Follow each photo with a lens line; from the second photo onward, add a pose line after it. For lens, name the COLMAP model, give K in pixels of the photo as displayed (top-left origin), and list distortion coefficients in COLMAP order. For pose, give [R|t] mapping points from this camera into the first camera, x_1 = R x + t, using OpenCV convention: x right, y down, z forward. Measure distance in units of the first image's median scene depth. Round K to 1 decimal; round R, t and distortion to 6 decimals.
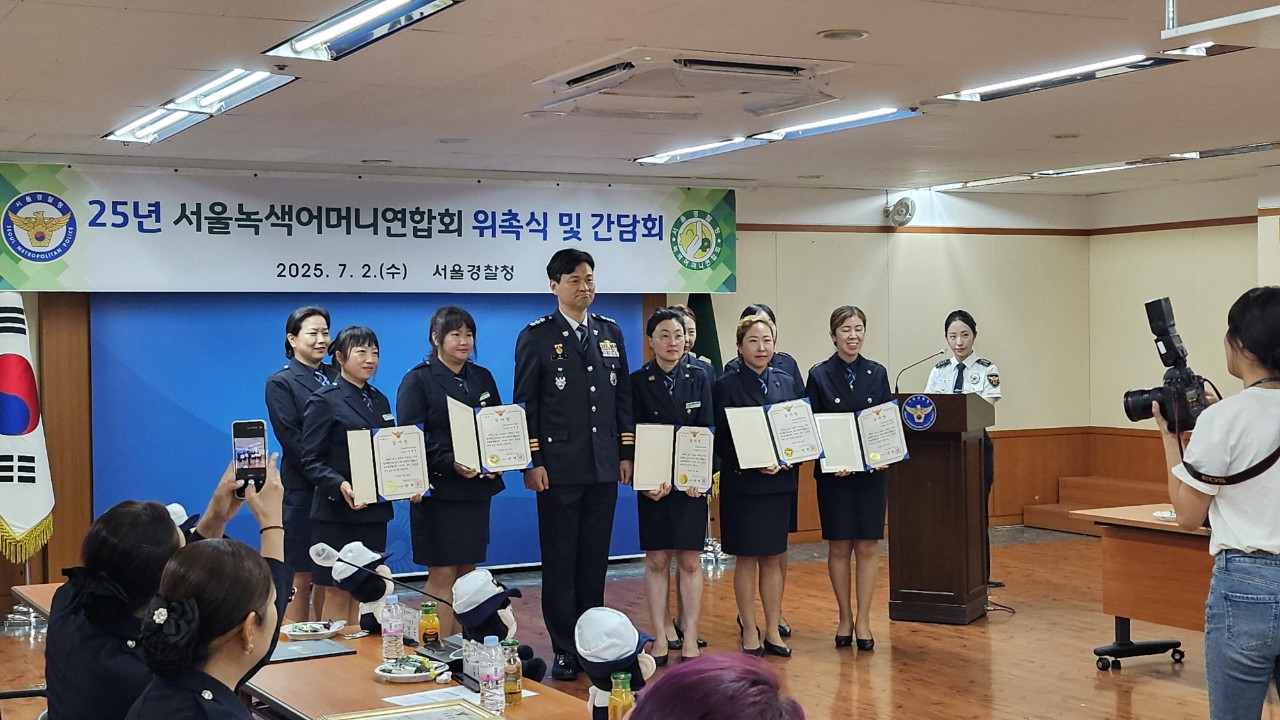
lens RADIAL K [[1865.8, 0, 686.9], [0, 1865.8, 396.8], [0, 0, 1]] dist [0.124448, -0.192532]
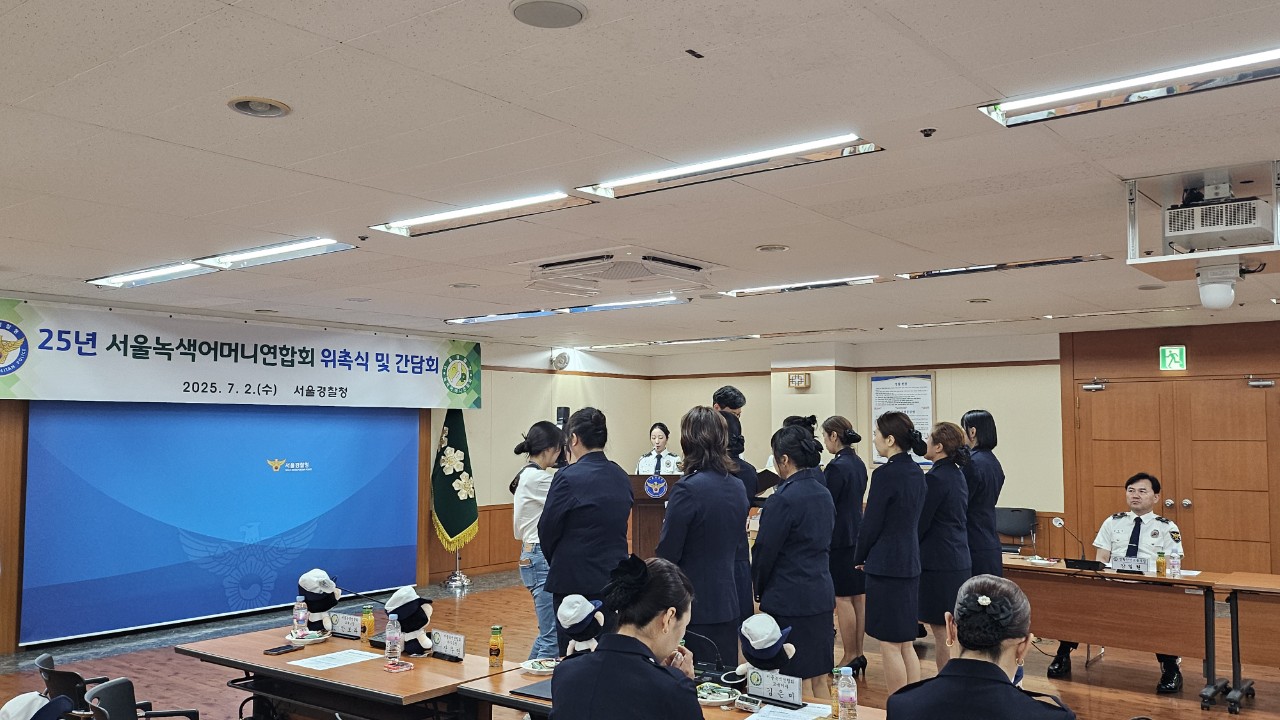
lens RADIAL K [[1078.6, 0, 675.8], [0, 1078.6, 381.7], [0, 0, 1]] dist [0.061687, -0.008786]
pose [[0.909710, 0.030866, 0.414096, -0.221394], [0.003638, 0.996603, -0.082276, -0.004843], [-0.415229, 0.076354, 0.906507, 0.137156]]
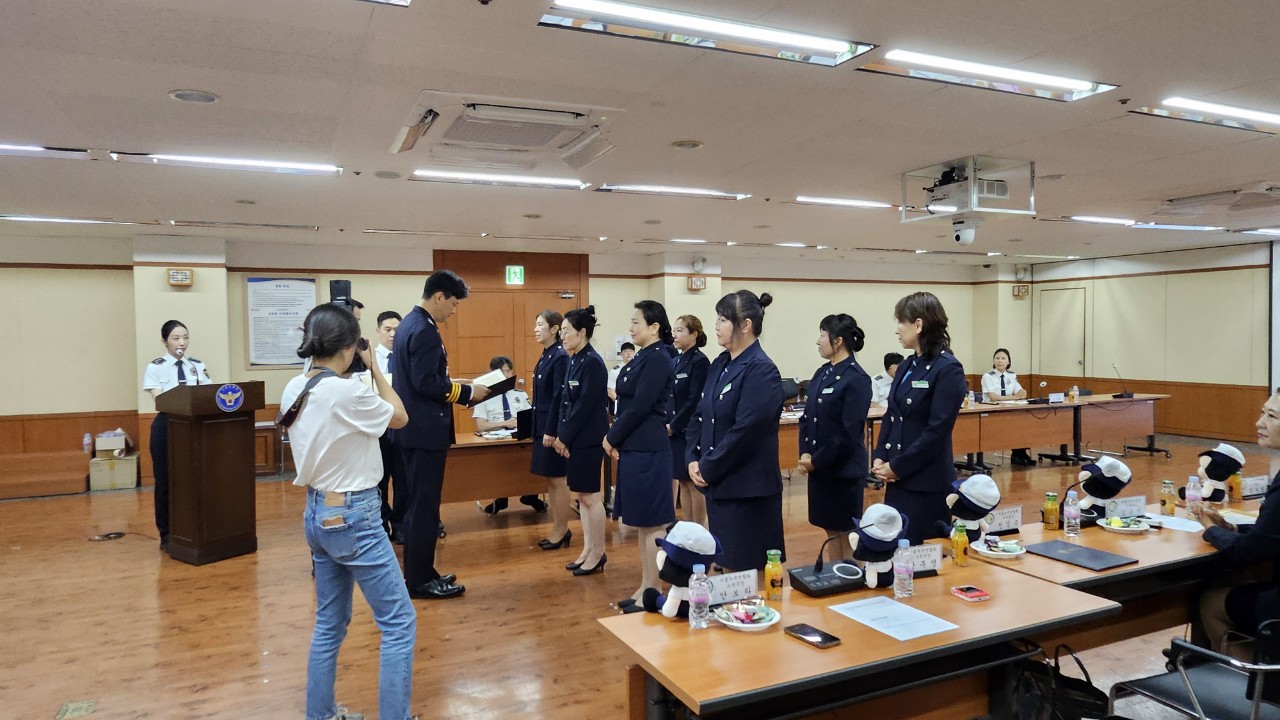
lens RADIAL K [[788.2, 0, 643.6], [0, 788.2, 361.0], [0, 0, 1]] dist [-0.003160, 0.001139]
pose [[0.067734, -0.026559, 0.997350, -0.360450], [0.045429, 0.998691, 0.023509, -0.015819], [-0.996669, 0.043717, 0.068852, 0.612790]]
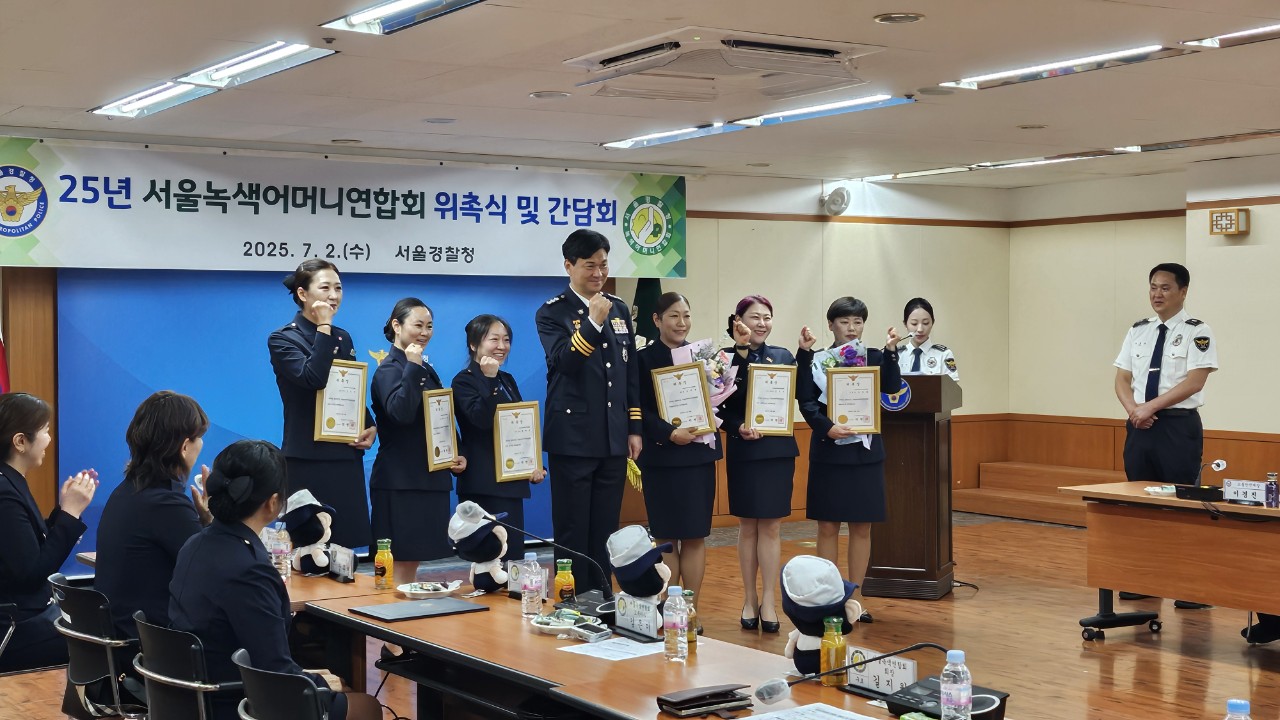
lens RADIAL K [[1865.6, 0, 654.4], [0, 1865.6, 397.7], [0, 0, 1]] dist [0.087429, -0.079303]
pose [[0.996601, 0.005968, 0.082168, -0.082490], [-0.006063, 0.999981, 0.000907, 0.009504], [-0.082161, -0.001402, 0.996618, -0.010436]]
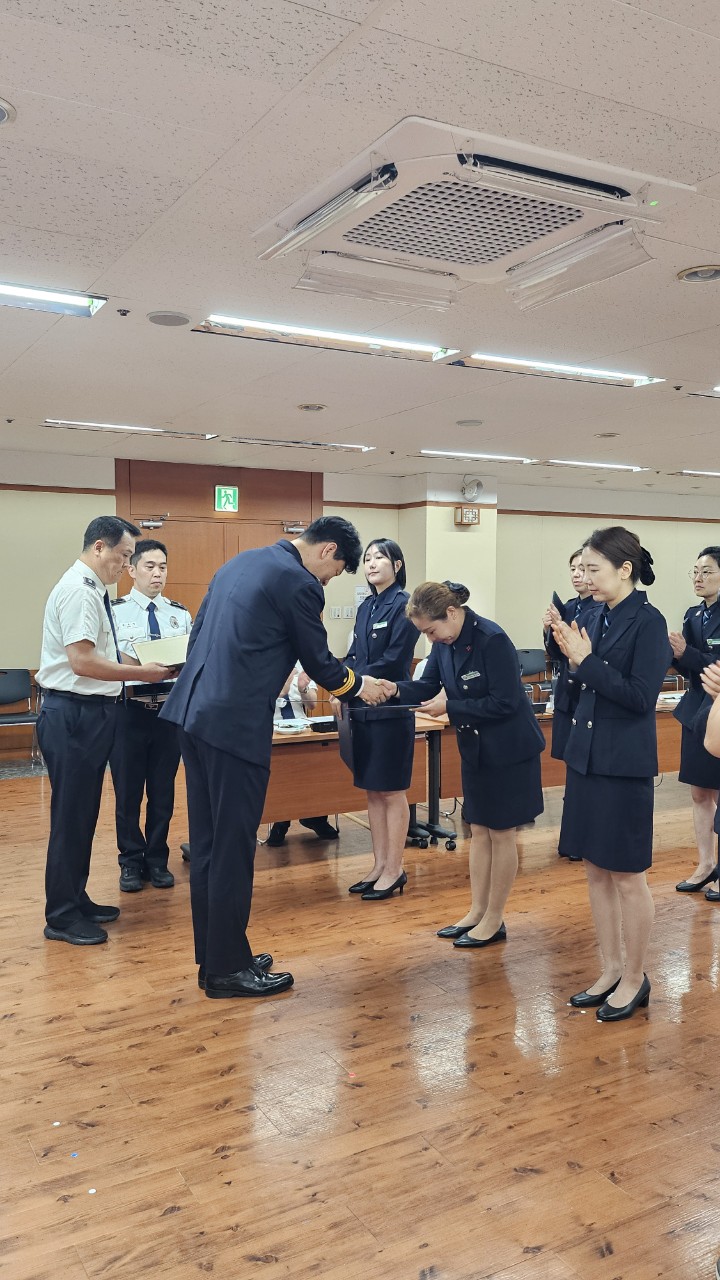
lens RADIAL K [[967.8, 0, 358.7], [0, 967.8, 647.1], [0, 0, 1]] dist [0.098250, -0.116636]
pose [[-0.011981, -0.054447, 0.998445, -0.276092], [0.030975, 0.998017, 0.054796, -0.017660], [-0.999448, 0.031584, -0.010271, 0.725207]]
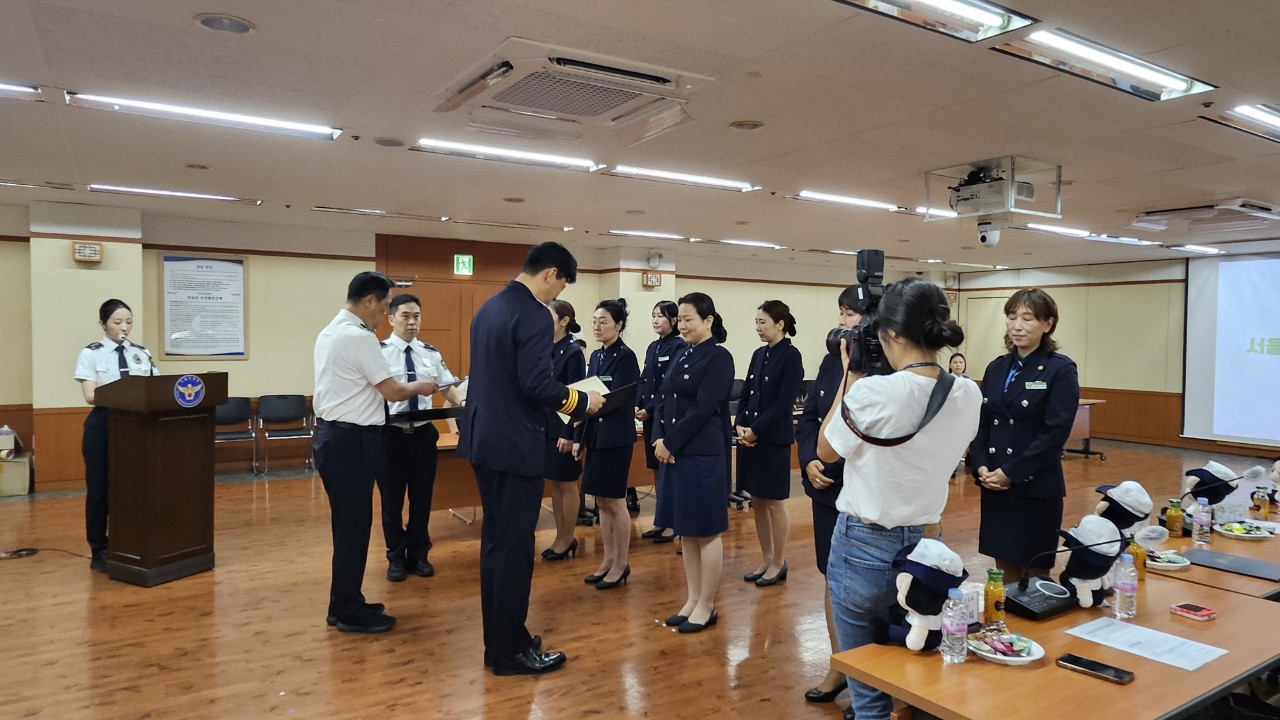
lens RADIAL K [[791.1, 0, 648.5], [0, 791.1, 360.9], [0, 0, 1]] dist [-0.000069, -0.000677]
pose [[-0.073333, -0.026360, 0.996959, -0.330686], [0.023488, 0.999328, 0.028150, -0.015399], [-0.997031, 0.025481, -0.072665, 0.686946]]
